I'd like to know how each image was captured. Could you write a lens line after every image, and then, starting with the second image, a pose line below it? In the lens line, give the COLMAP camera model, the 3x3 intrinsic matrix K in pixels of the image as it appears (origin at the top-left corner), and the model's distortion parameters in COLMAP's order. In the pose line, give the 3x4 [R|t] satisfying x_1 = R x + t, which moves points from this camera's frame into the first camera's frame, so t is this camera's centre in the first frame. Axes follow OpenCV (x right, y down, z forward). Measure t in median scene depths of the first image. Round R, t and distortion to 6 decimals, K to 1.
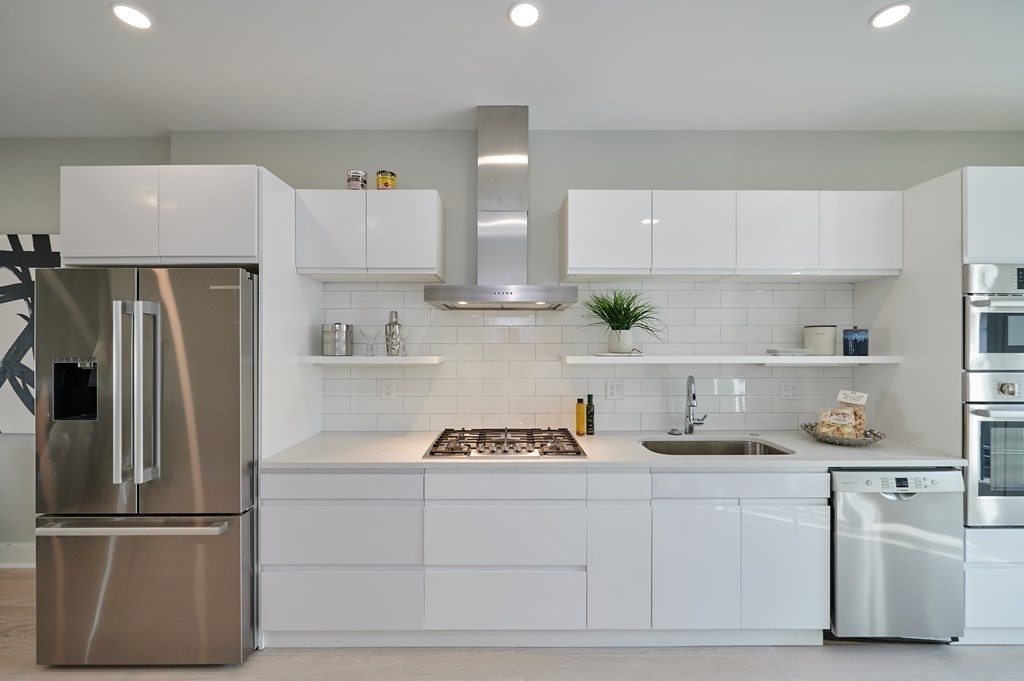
lens RADIAL K [[412.4, 0, 511.6], [0, 412.4, 343.3], [0, 0, 1]] dist [0.000150, -0.000135]
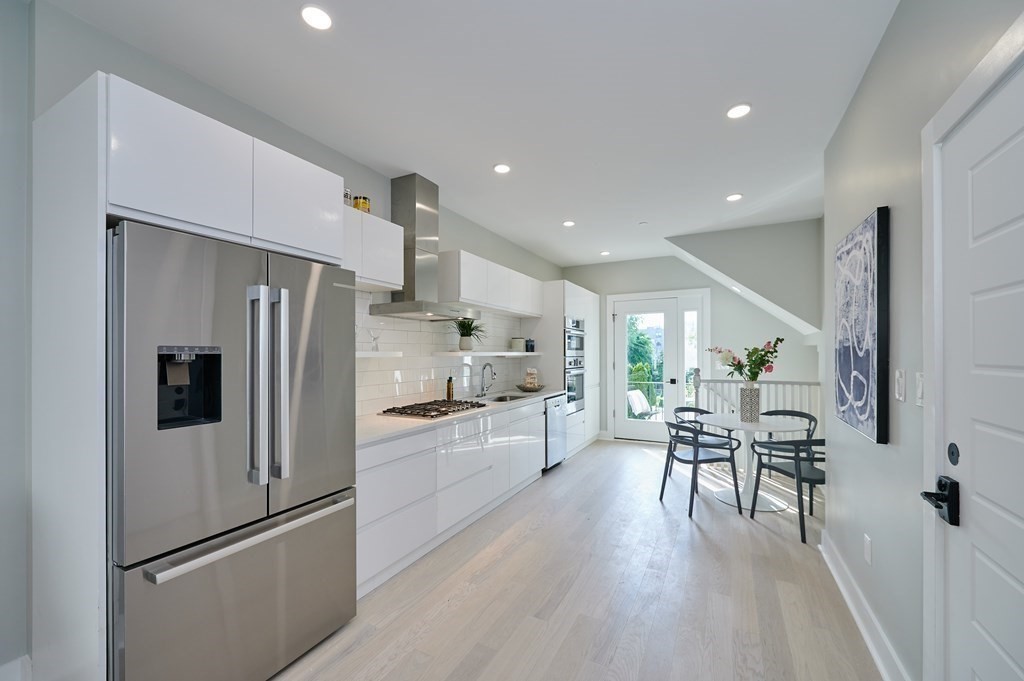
lens RADIAL K [[412.4, 0, 510.4], [0, 412.4, 348.1], [0, 0, 1]] dist [0.000150, -0.000135]
pose [[0.465393, 0.011593, 0.885028, -1.180049], [-0.005902, 0.999933, -0.009995, 0.031832], [-0.885084, -0.000572, 0.465430, 0.066410]]
